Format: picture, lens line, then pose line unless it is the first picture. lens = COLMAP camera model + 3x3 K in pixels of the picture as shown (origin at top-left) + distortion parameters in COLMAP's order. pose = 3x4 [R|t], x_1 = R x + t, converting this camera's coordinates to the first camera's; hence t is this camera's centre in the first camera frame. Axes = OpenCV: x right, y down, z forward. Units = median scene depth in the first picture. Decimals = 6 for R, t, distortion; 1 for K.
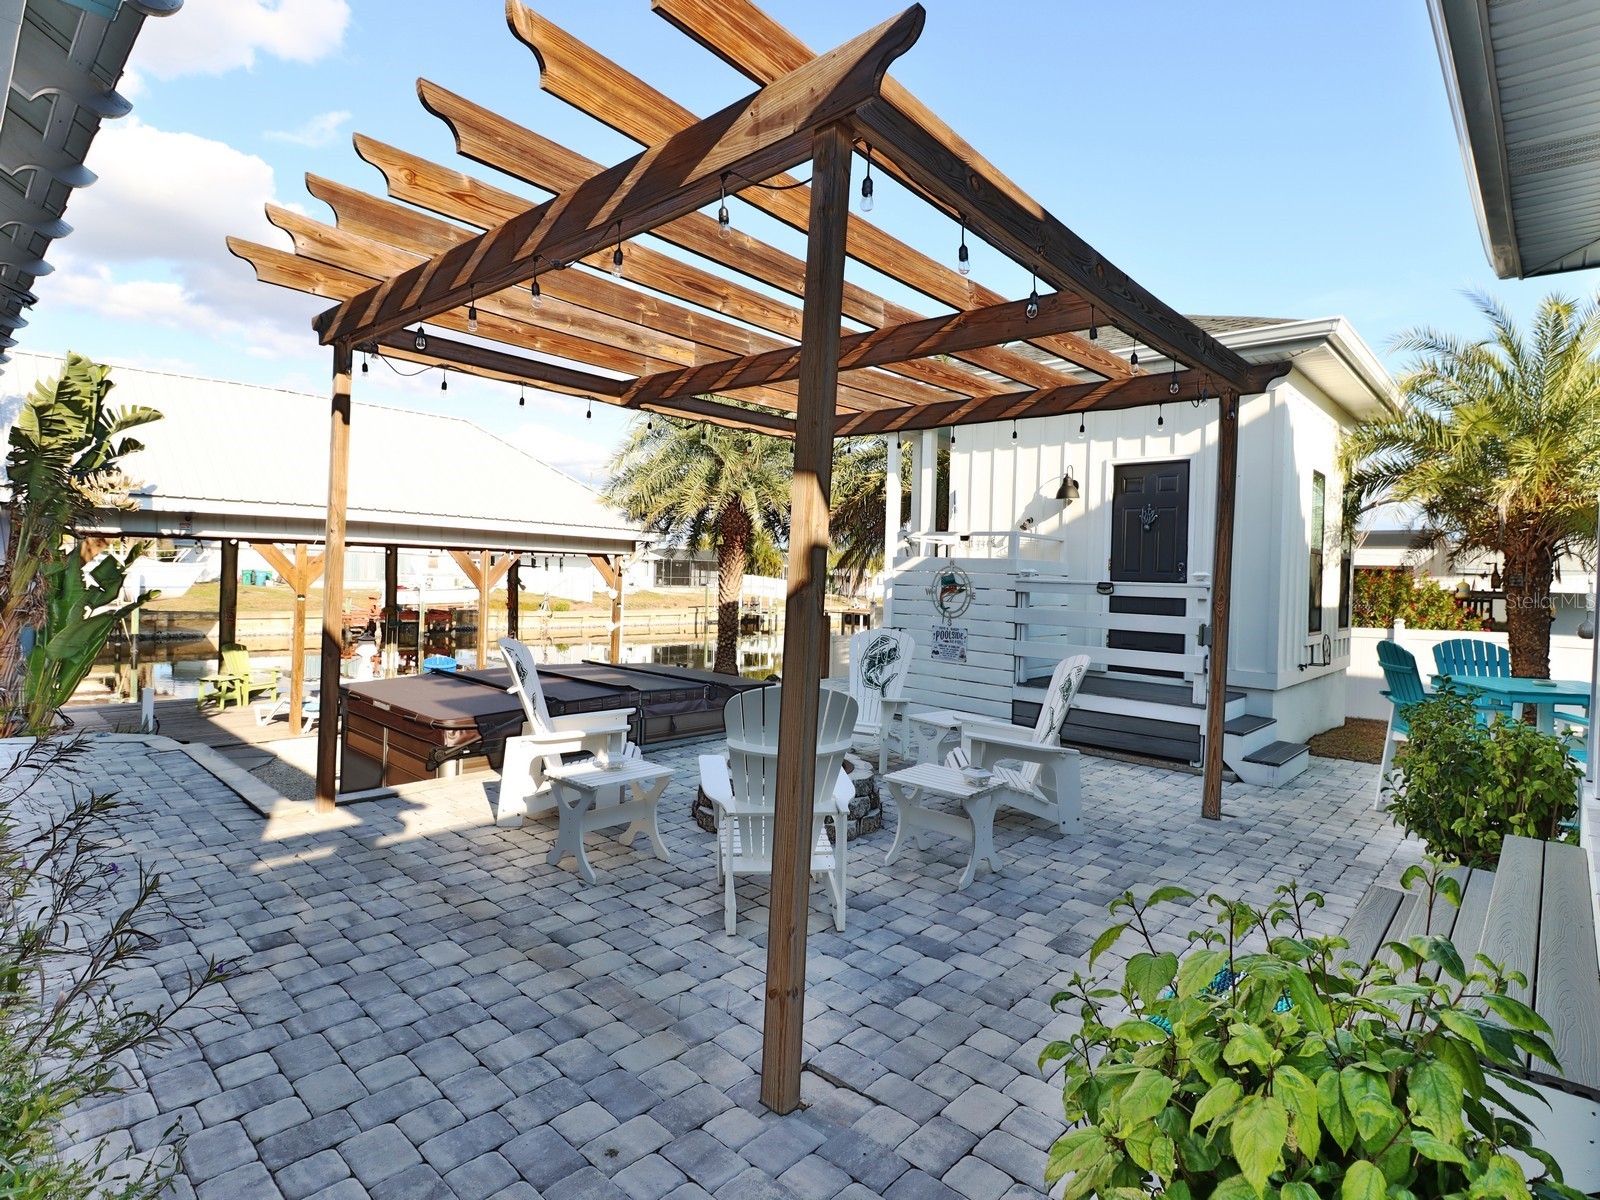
lens RADIAL K [[825.4, 0, 805.8], [0, 825.4, 577.5], [0, 0, 1]] dist [0.000013, -0.012383]
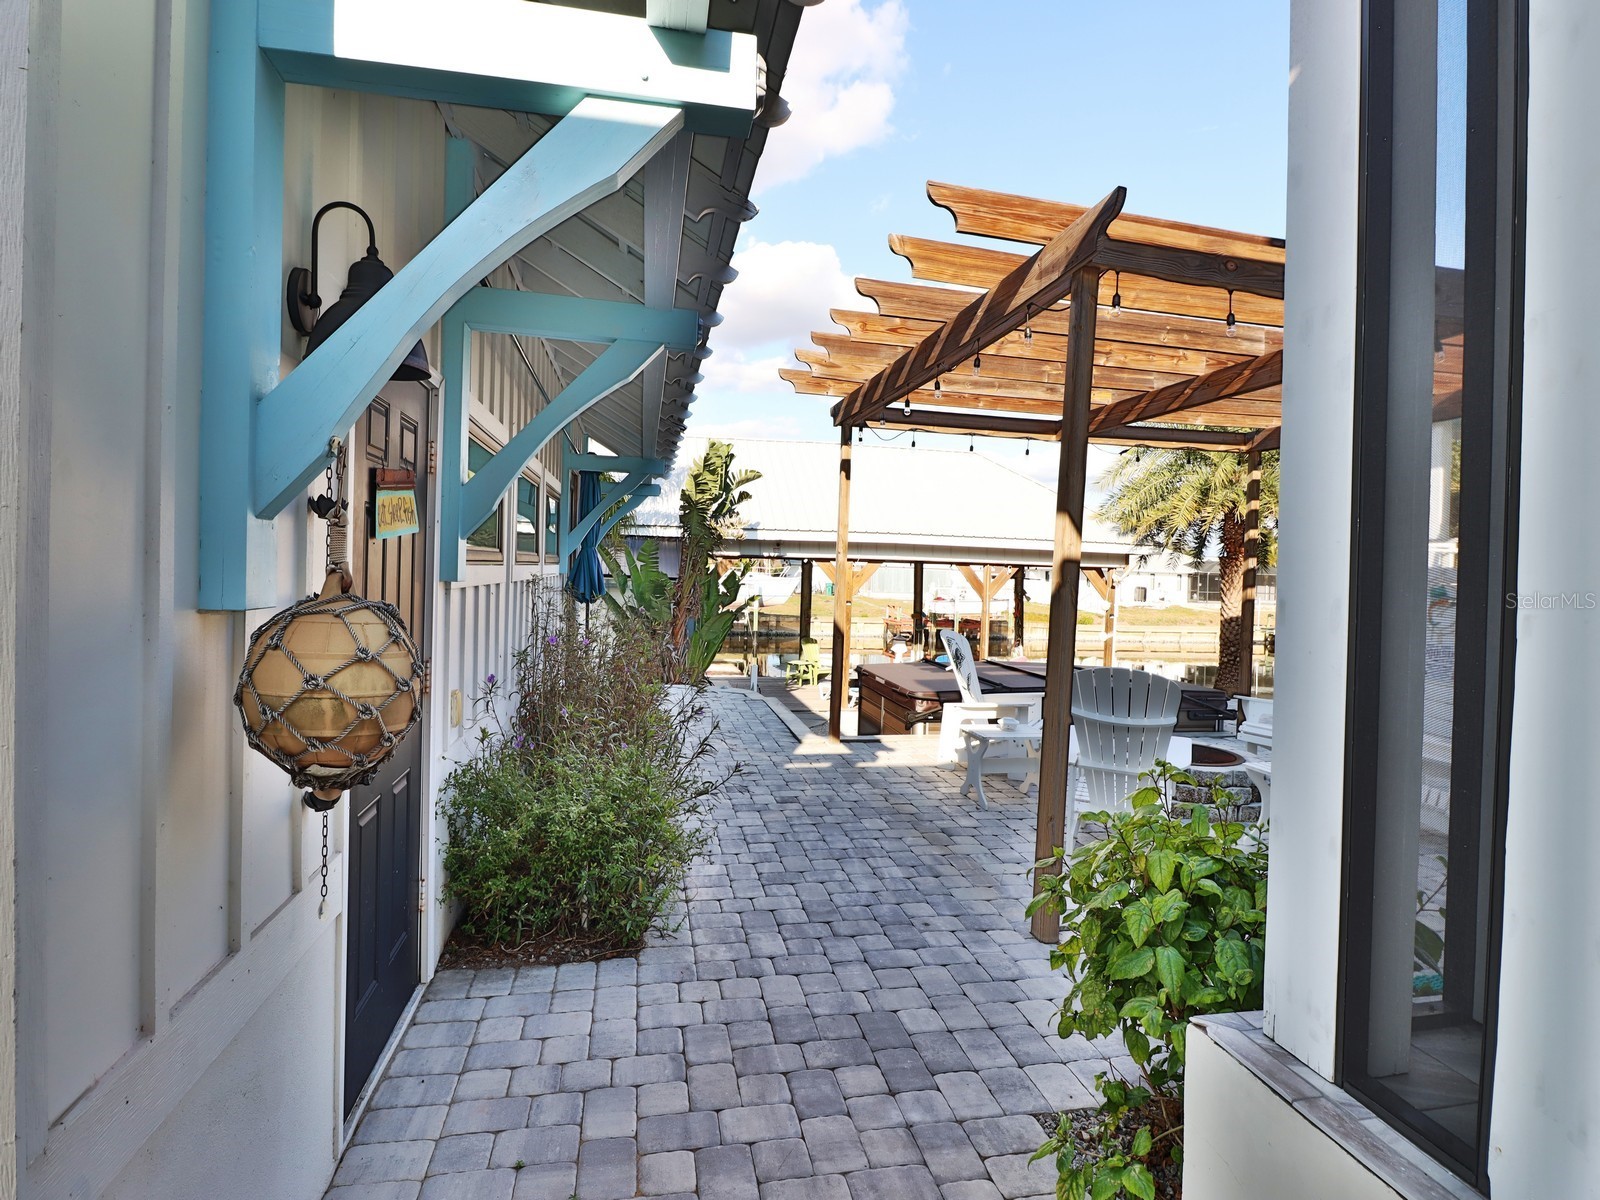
lens RADIAL K [[825.4, 0, 803.1], [0, 825.4, 589.3], [0, 0, 1]] dist [0.000013, -0.012383]
pose [[0.806154, 0.006089, -0.591675, 0.155264], [-0.008051, 0.999967, -0.000678, 0.006370], [0.591652, 0.005311, 0.806176, -0.141942]]
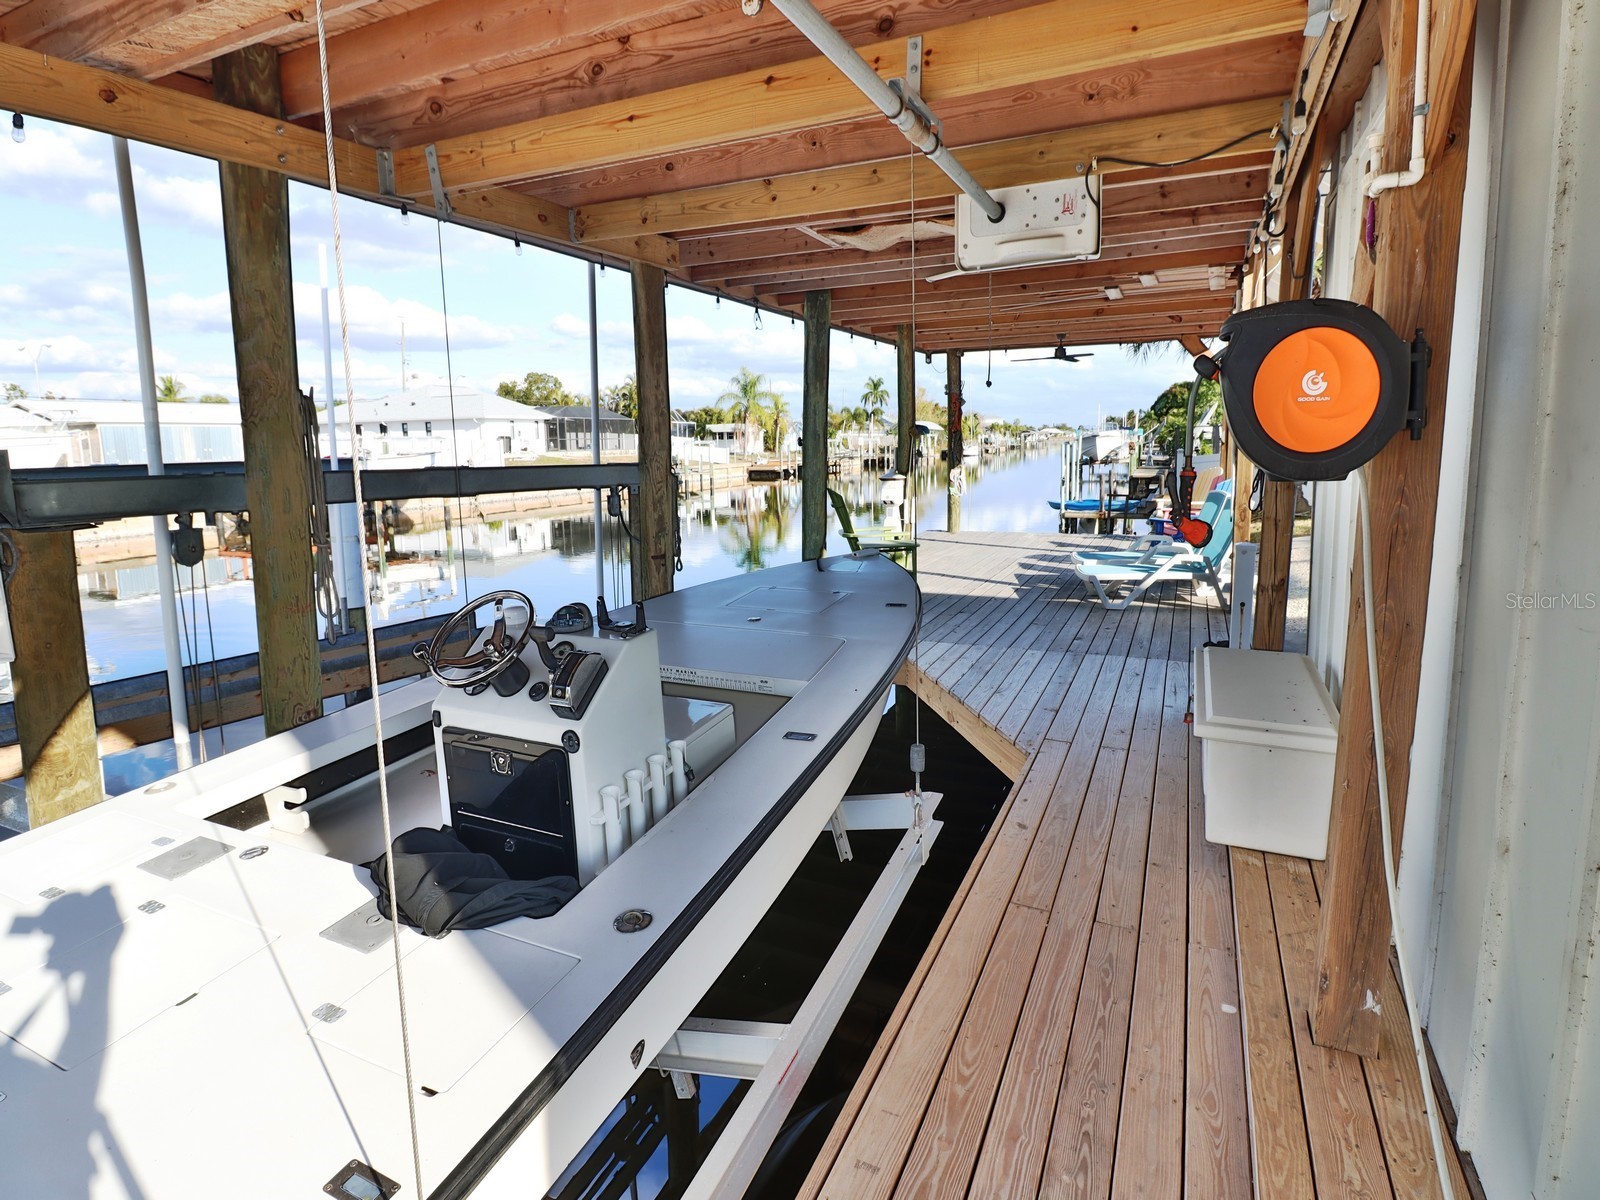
lens RADIAL K [[825.4, 0, 801.5], [0, 825.4, 593.3], [0, 0, 1]] dist [0.000013, -0.012383]
pose [[0.954578, -0.103054, 0.279571, -1.555622], [0.051173, 0.981045, 0.186901, 0.076425], [-0.293532, -0.164106, 0.941758, 0.731727]]
